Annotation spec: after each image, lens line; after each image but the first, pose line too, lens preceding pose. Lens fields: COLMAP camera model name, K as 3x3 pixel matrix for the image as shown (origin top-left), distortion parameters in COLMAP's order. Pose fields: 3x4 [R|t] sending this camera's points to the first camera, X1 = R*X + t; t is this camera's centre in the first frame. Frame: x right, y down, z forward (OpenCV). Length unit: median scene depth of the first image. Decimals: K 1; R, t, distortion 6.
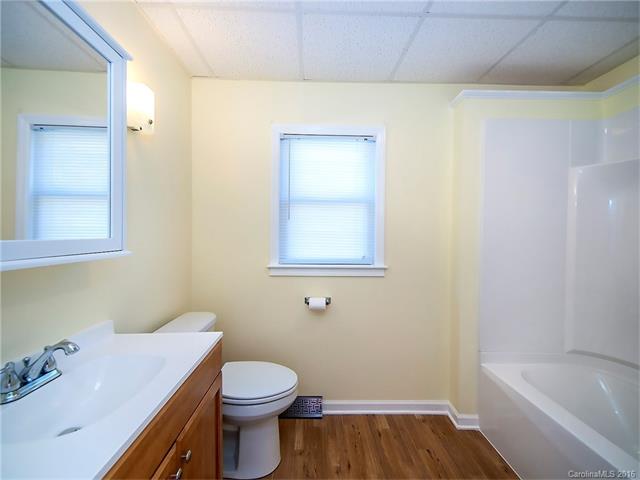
lens RADIAL K [[265.5, 0, 319.6], [0, 265.5, 235.9], [0, 0, 1]] dist [0.022690, -0.003495]
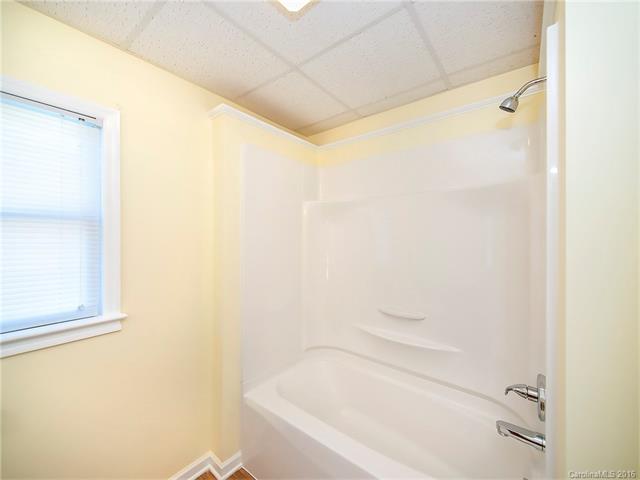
lens RADIAL K [[265.5, 0, 318.2], [0, 265.5, 239.4], [0, 0, 1]] dist [0.022690, -0.003495]
pose [[0.639886, -0.008474, 0.768423, 0.039464], [0.017215, 0.999846, -0.003309, -0.070723], [-0.768277, 0.015346, 0.639934, 0.169830]]
